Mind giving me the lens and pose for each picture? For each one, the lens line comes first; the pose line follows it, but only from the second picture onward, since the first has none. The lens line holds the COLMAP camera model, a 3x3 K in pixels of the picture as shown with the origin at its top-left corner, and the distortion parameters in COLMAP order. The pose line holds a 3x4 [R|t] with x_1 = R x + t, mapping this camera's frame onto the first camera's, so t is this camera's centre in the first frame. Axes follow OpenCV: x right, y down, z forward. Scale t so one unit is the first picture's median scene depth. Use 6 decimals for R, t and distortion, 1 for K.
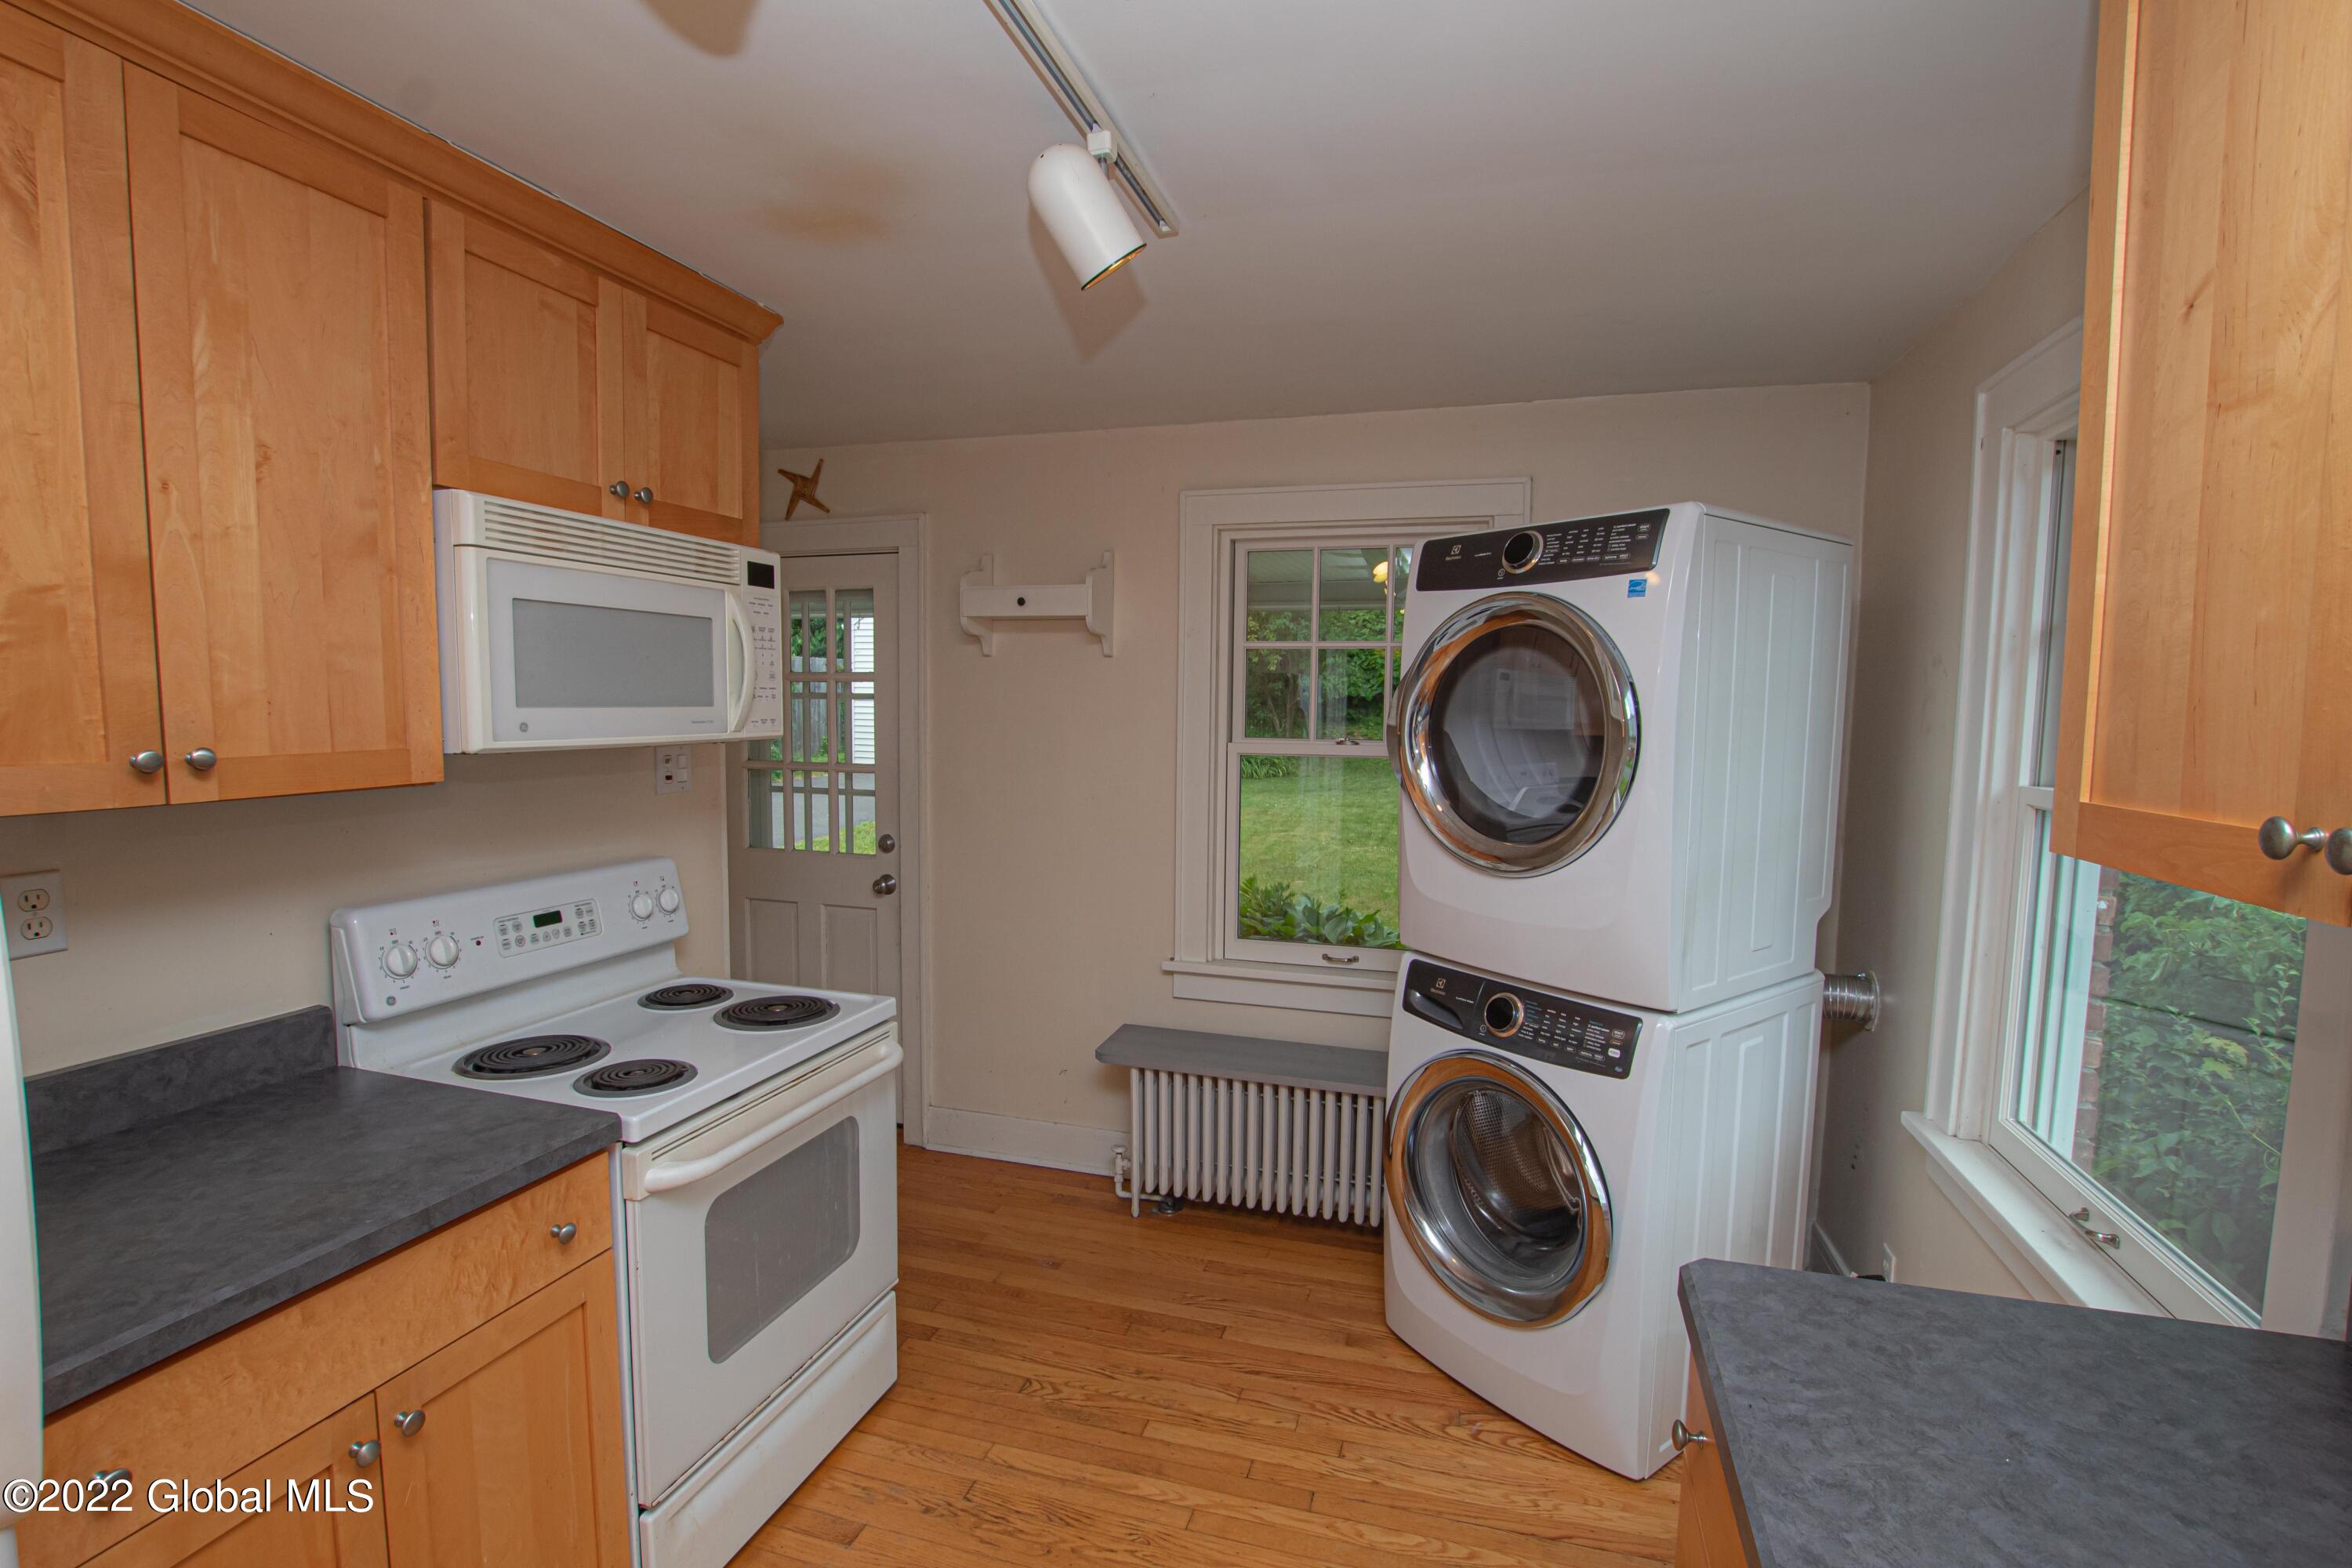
lens RADIAL K [[1093.2, 0, 1173.6], [0, 1093.2, 797.8], [0, 0, 1]] dist [-0.036202, 0.007413]
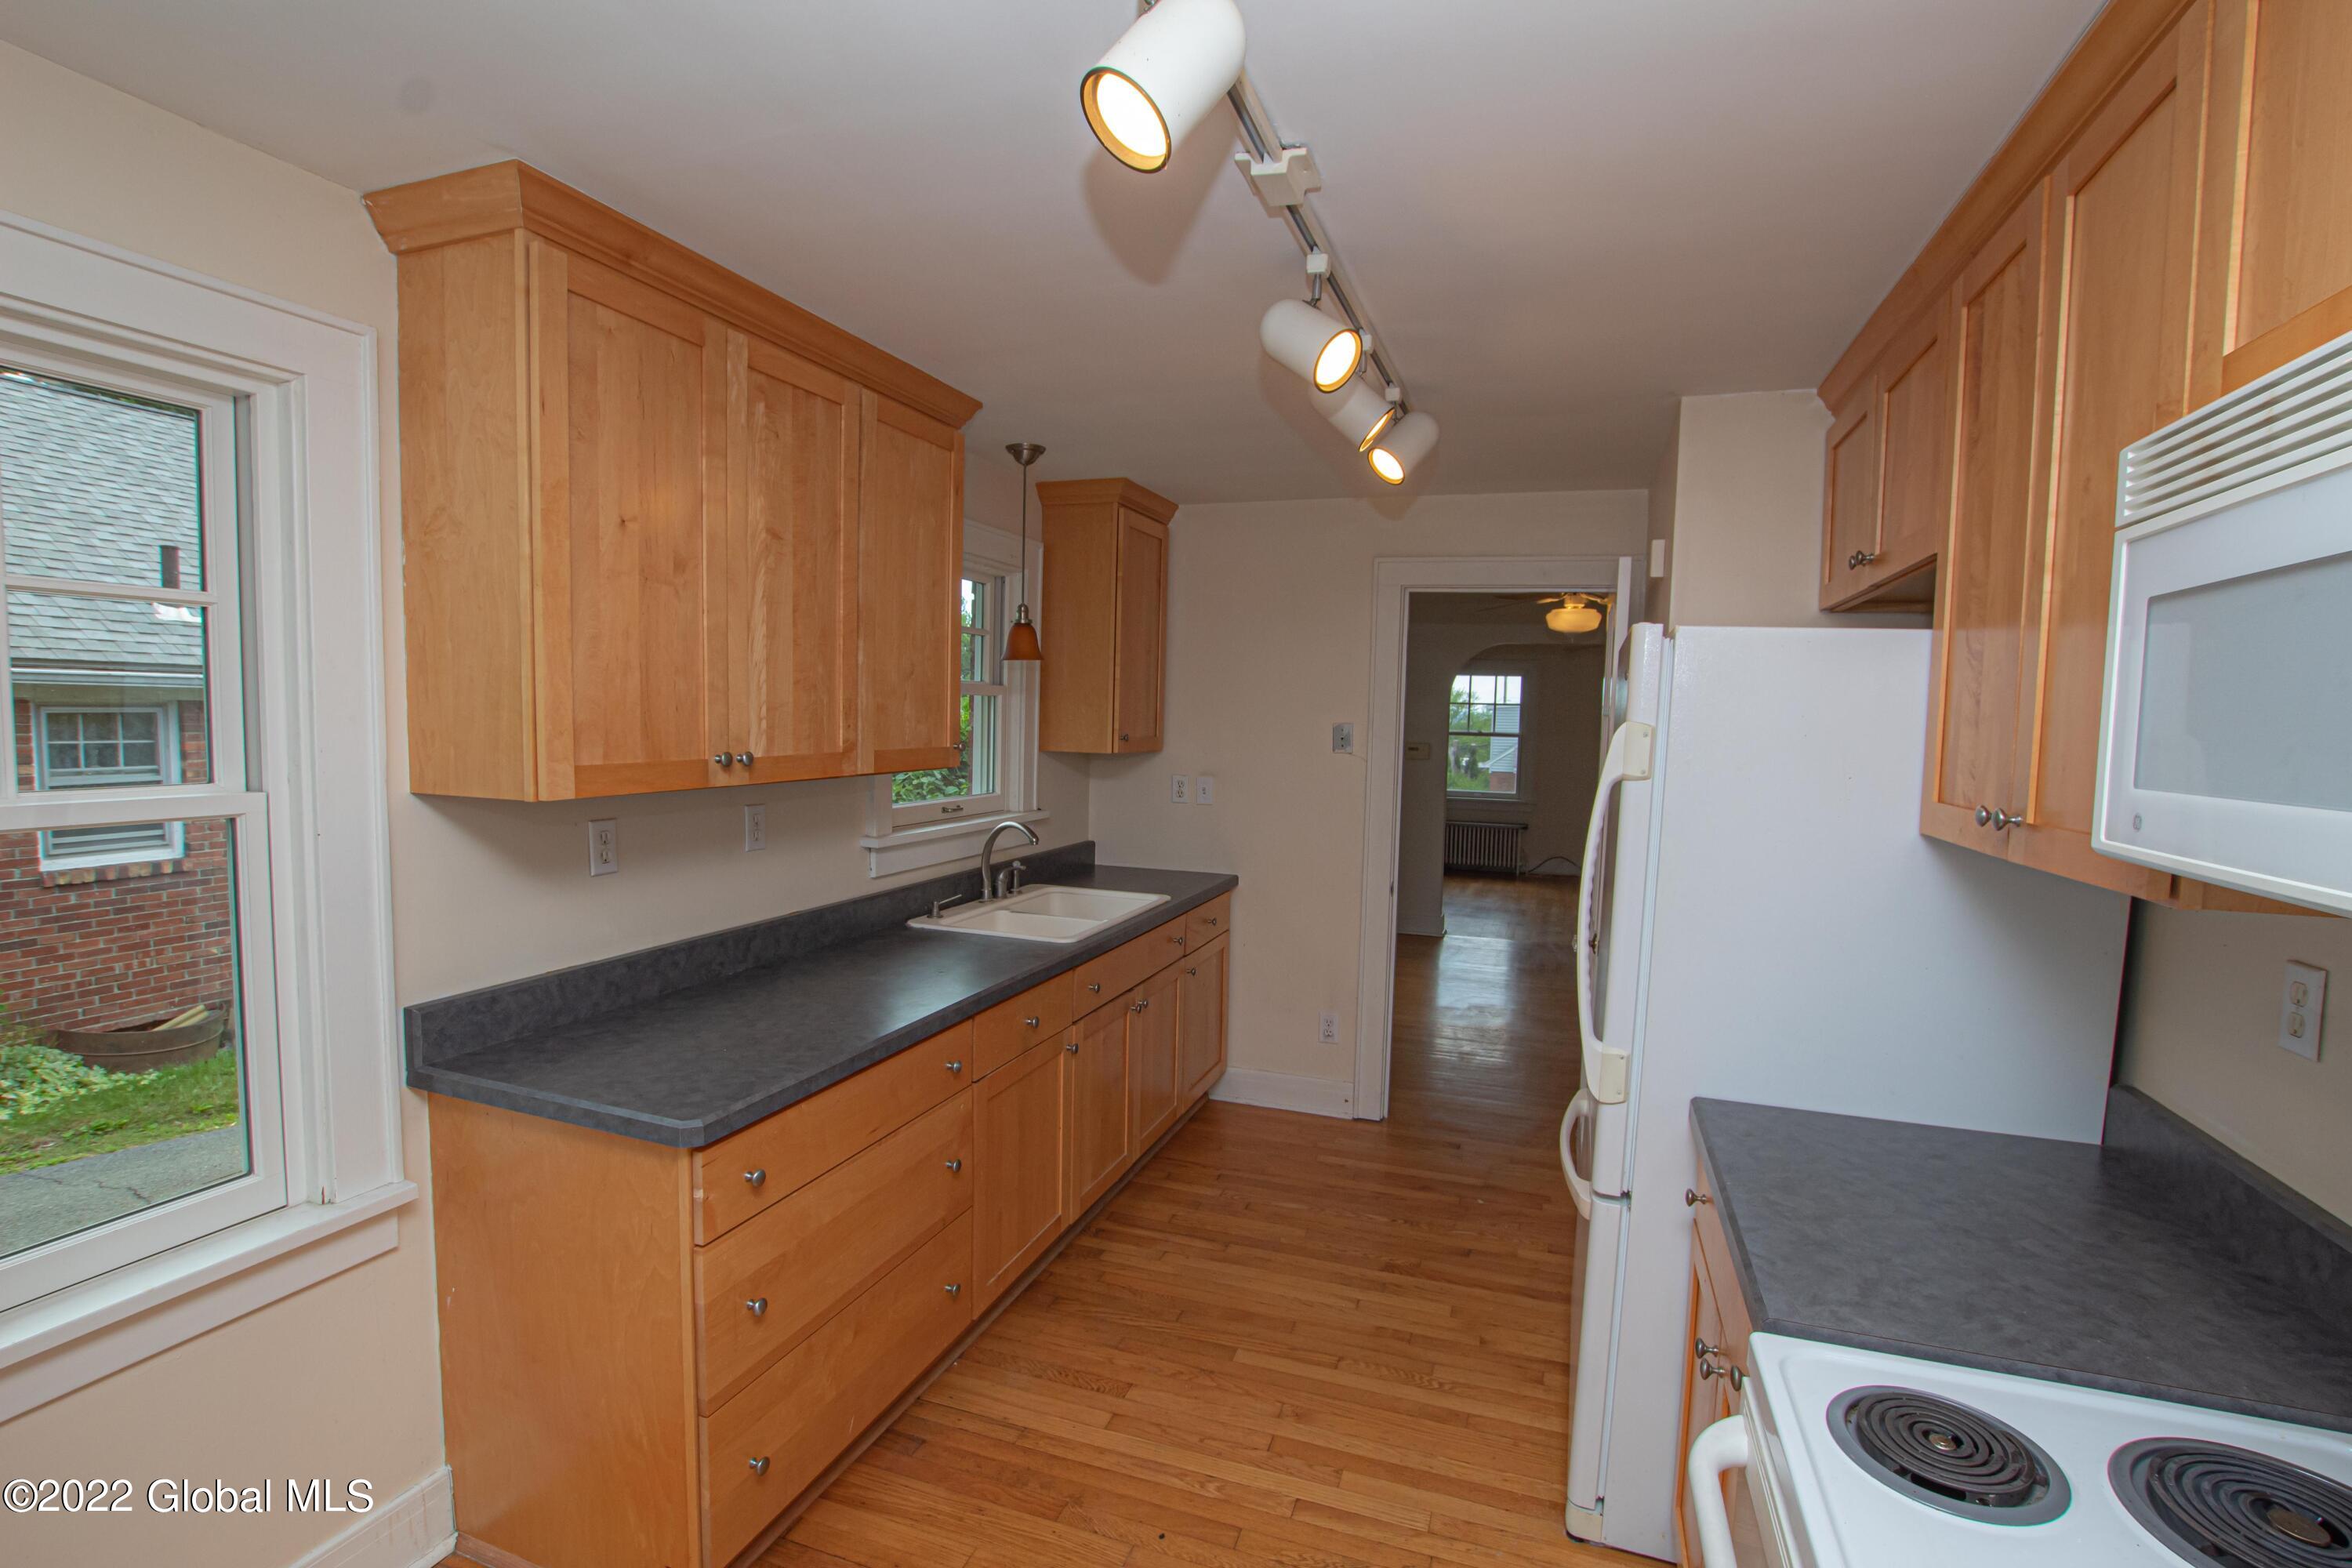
lens RADIAL K [[1094.5, 0, 1173.6], [0, 1094.5, 794.4], [0, 0, 1]] dist [-0.035934, 0.006269]
pose [[-0.998353, -0.038081, 0.042919, -0.094352], [-0.030712, 0.986494, 0.160895, -0.121183], [-0.048466, 0.159312, -0.986038, 1.235386]]
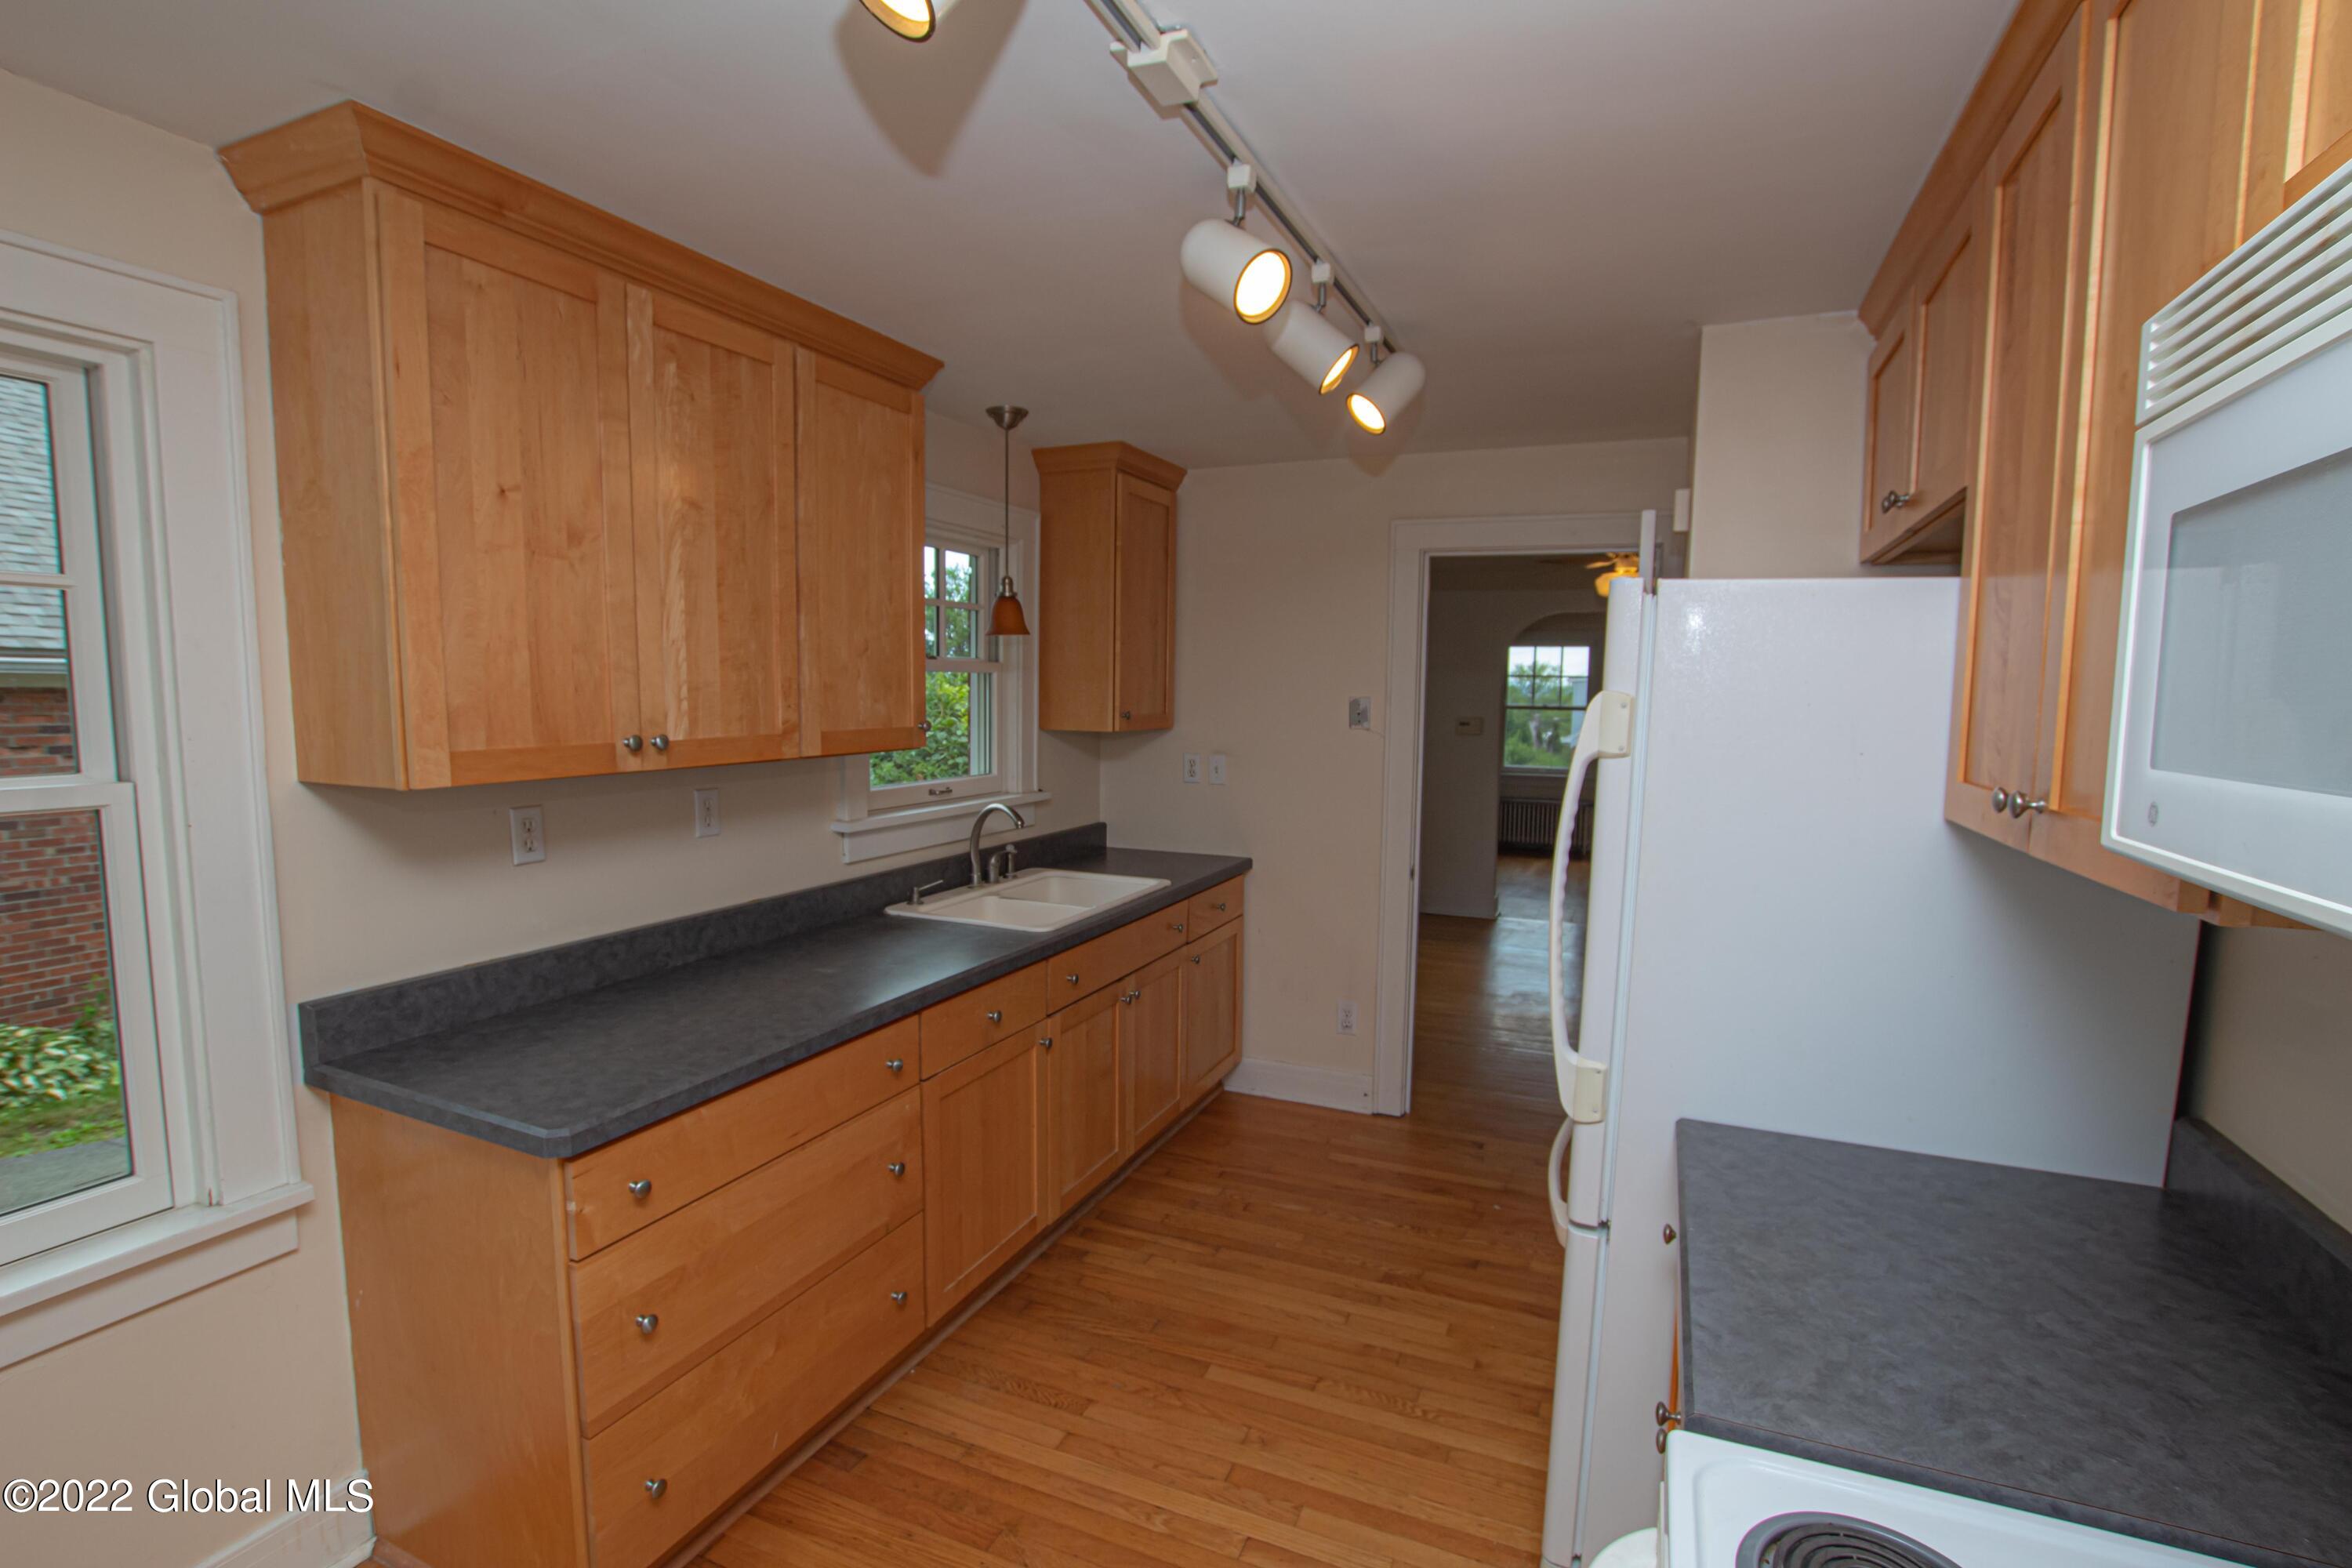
lens RADIAL K [[1093.2, 0, 1173.6], [0, 1093.2, 797.8], [0, 0, 1]] dist [-0.036202, 0.007413]
pose [[-0.992781, -0.034149, 0.114981, -0.207944], [-0.012248, 0.982467, 0.186035, -0.114129], [-0.119318, 0.183283, -0.975792, 1.143273]]
